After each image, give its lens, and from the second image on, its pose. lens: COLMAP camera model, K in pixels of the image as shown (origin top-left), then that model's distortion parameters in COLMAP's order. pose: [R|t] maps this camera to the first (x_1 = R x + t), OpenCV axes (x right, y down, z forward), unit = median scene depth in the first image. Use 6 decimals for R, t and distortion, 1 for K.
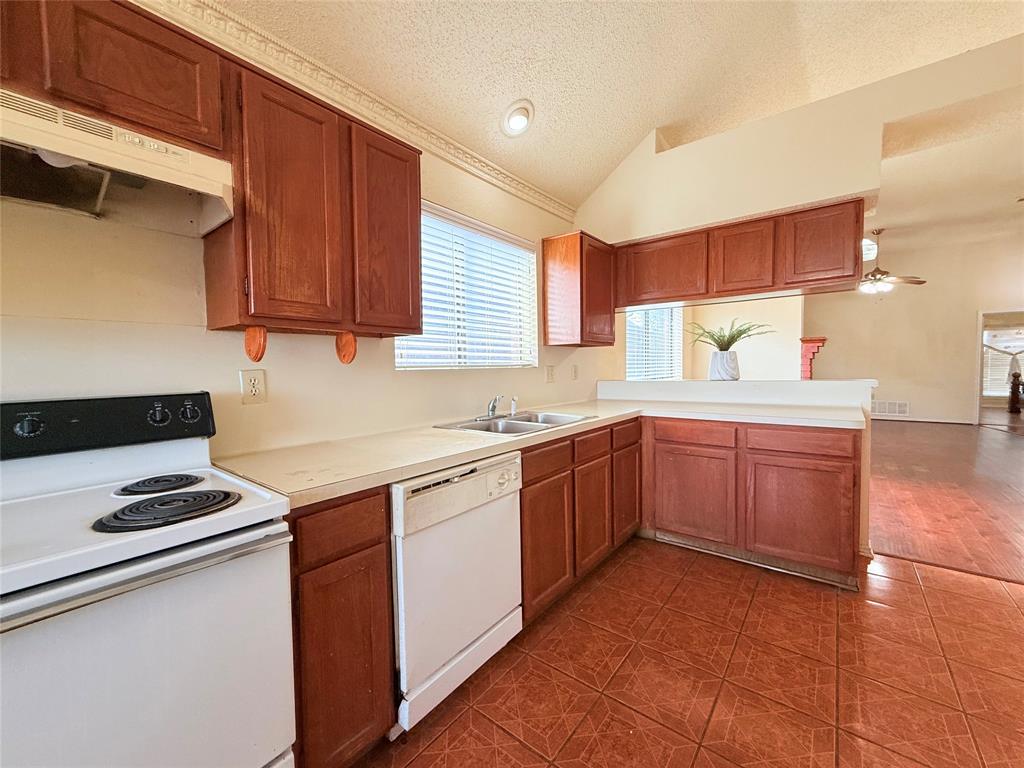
lens RADIAL K [[409.2, 0, 514.4], [0, 409.2, 383.0], [0, 0, 1]] dist [-0.000199, 0.000015]
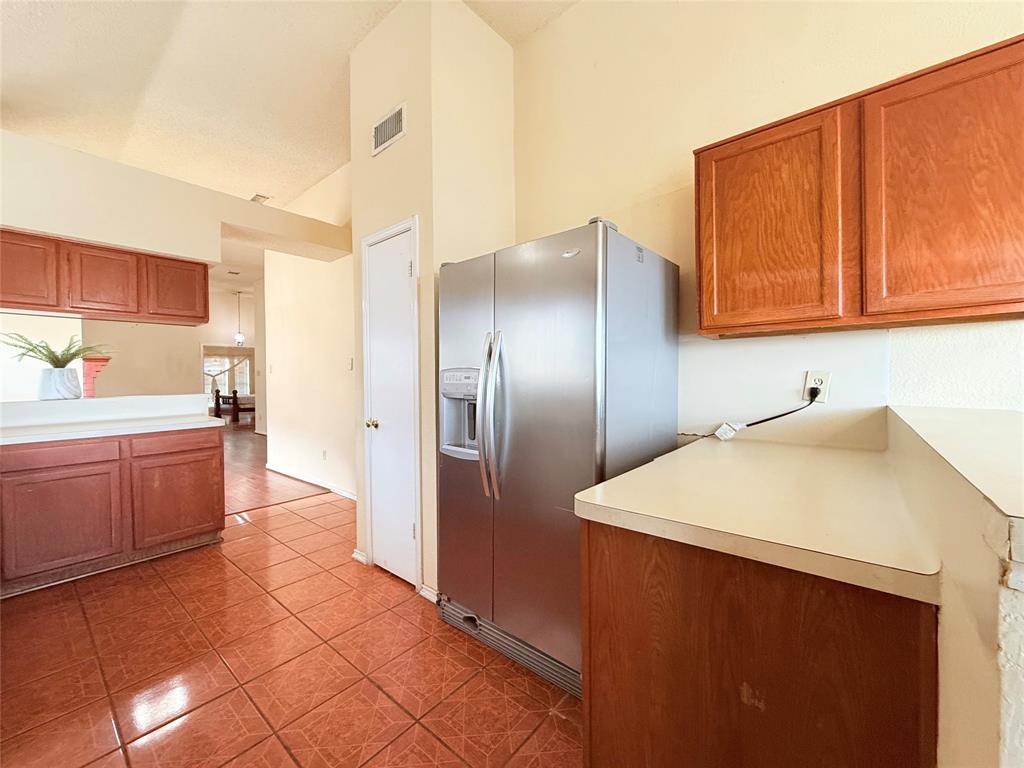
lens RADIAL K [[409.2, 0, 507.3], [0, 409.2, 382.6], [0, 0, 1]] dist [-0.000199, 0.000015]
pose [[0.023587, -0.001015, 0.999721, -0.502098], [0.051545, 0.998671, -0.000202, 0.009506], [-0.998392, 0.051535, 0.023608, -0.049214]]
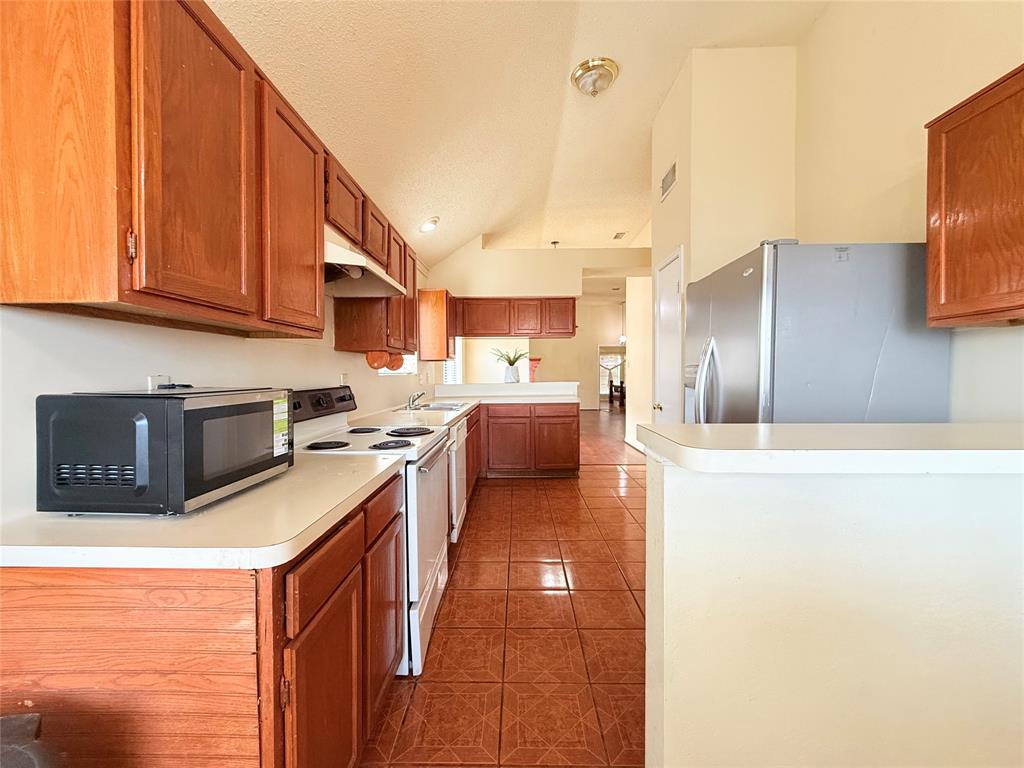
lens RADIAL K [[409.2, 0, 512.9], [0, 409.2, 383.3], [0, 0, 1]] dist [-0.000199, 0.000015]
pose [[0.788839, -0.006579, 0.614564, -0.698290], [0.020897, 0.999652, -0.016122, 0.029491], [-0.614244, 0.025560, 0.788702, -0.469121]]
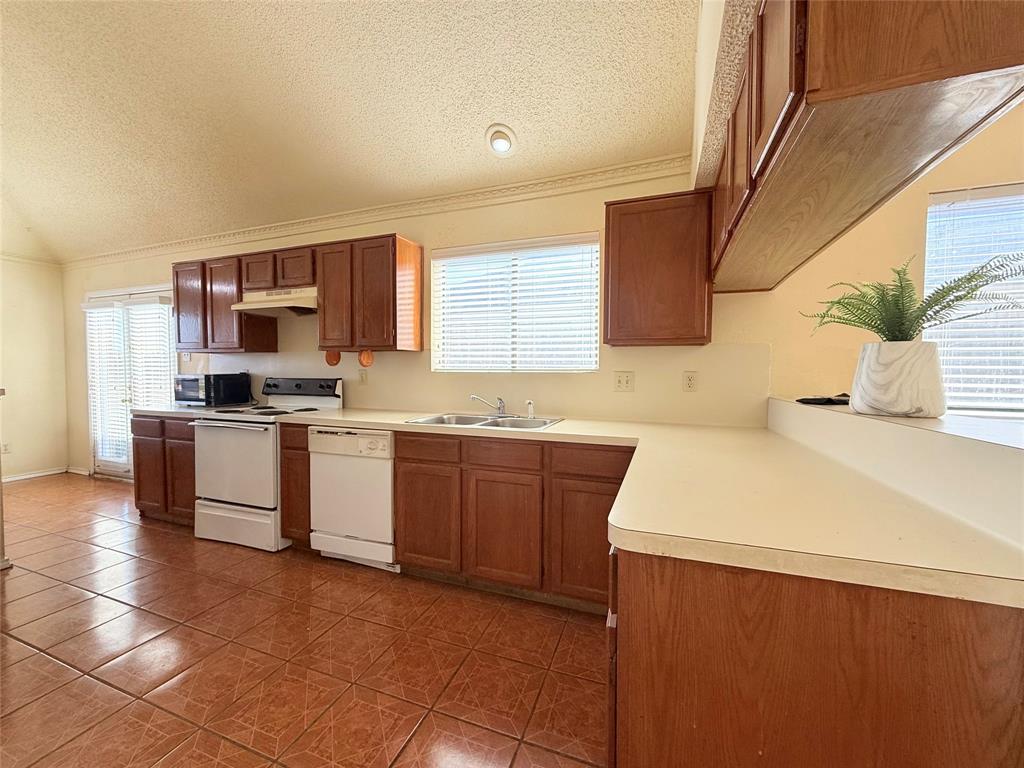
lens RADIAL K [[409.2, 0, 505.6], [0, 409.2, 383.7], [0, 0, 1]] dist [-0.000199, 0.000015]
pose [[0.301454, 0.046318, -0.952355, 1.001190], [-0.050850, 0.998179, 0.032451, -0.040724], [0.952124, 0.038645, 0.303260, 0.661067]]
